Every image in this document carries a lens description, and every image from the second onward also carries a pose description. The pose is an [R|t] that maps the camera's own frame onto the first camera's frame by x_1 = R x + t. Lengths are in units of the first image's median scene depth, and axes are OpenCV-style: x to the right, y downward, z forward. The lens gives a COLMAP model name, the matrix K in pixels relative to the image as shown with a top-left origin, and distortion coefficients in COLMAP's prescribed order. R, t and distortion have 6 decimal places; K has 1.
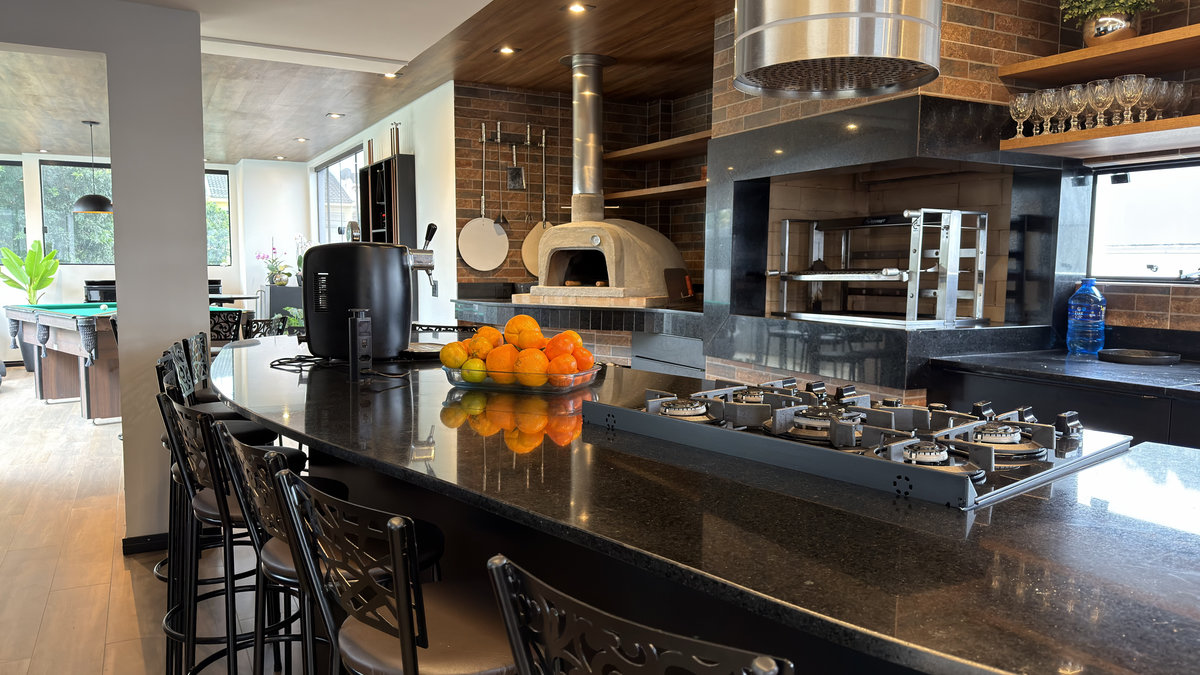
lens RADIAL K [[838.6, 0, 598.8], [0, 838.6, 344.7], [0, 0, 1]] dist [0.013729, -0.001710]
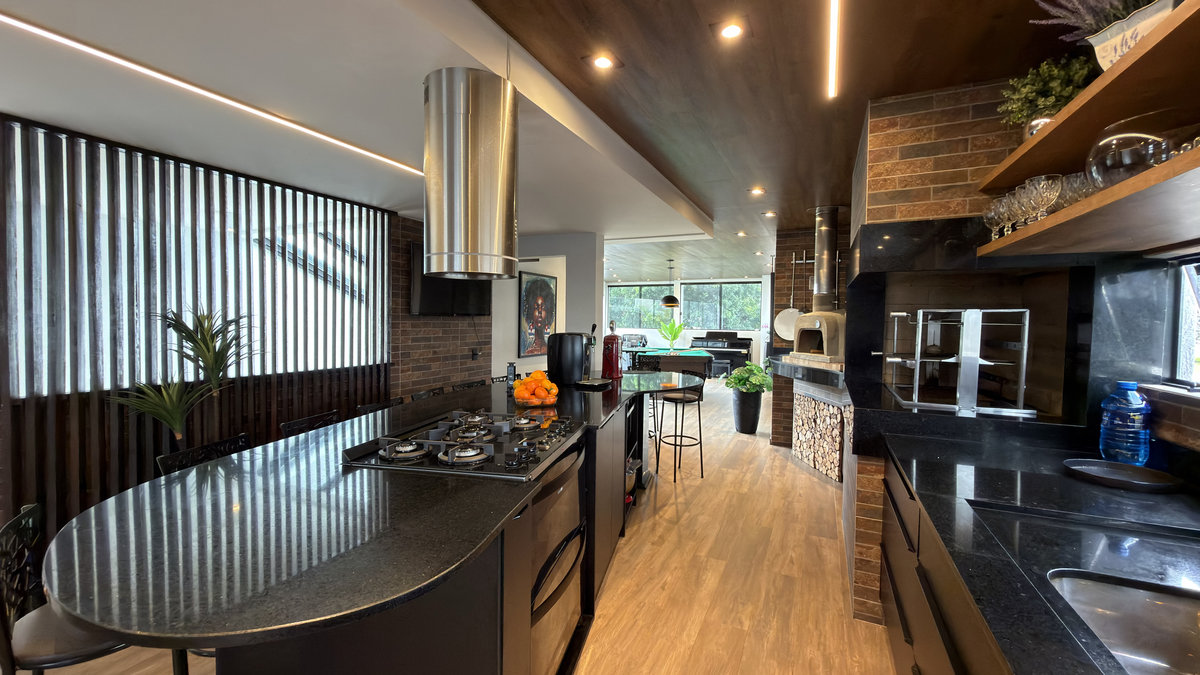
lens RADIAL K [[475.3, 0, 600.8], [0, 475.3, 338.6], [0, 0, 1]] dist [0.000182, -0.000560]
pose [[0.593174, 0.033290, -0.804386, 0.463889], [-0.083693, 0.996281, -0.020485, -0.047343], [0.800712, 0.079473, 0.593754, 0.166508]]
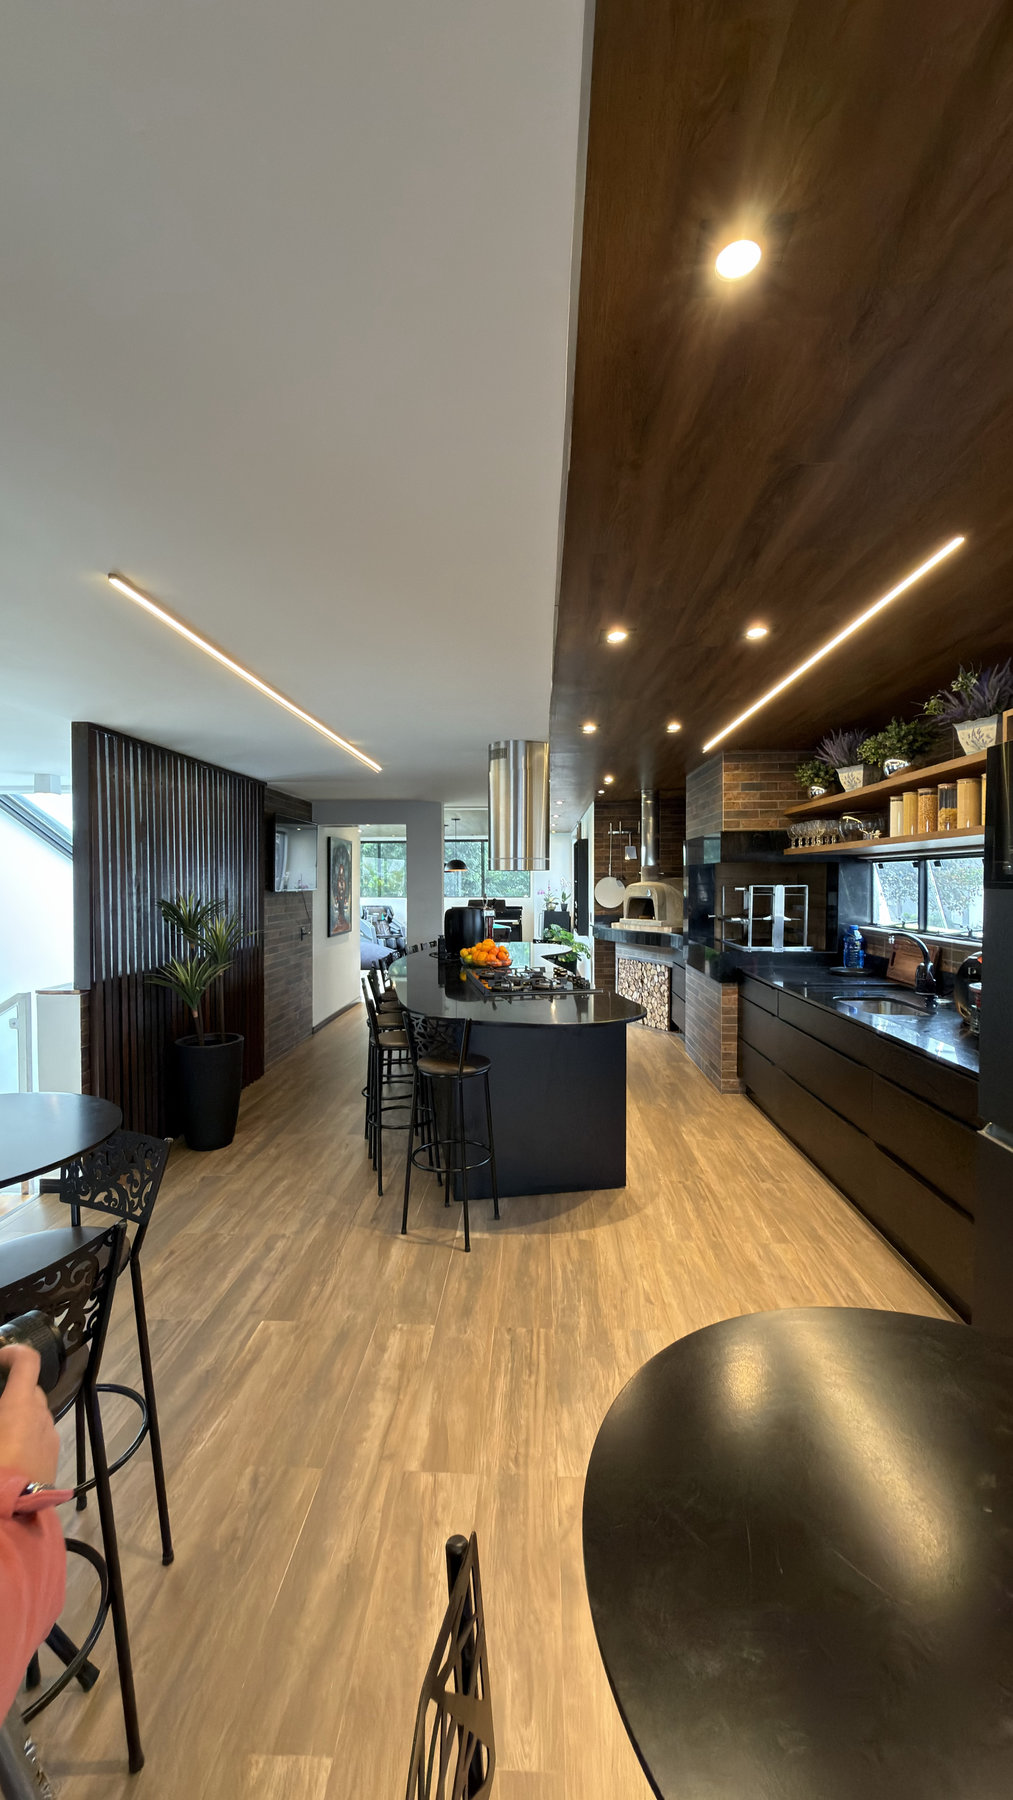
lens RADIAL K [[713.0, 0, 507.7], [0, 713.0, 901.2], [0, 0, 1]] dist [0.000182, -0.000560]
pose [[0.854310, 0.006094, -0.519728, 0.517823], [-0.040996, 0.997606, -0.055690, -0.013649], [0.518145, 0.068884, 0.852515, -0.413442]]
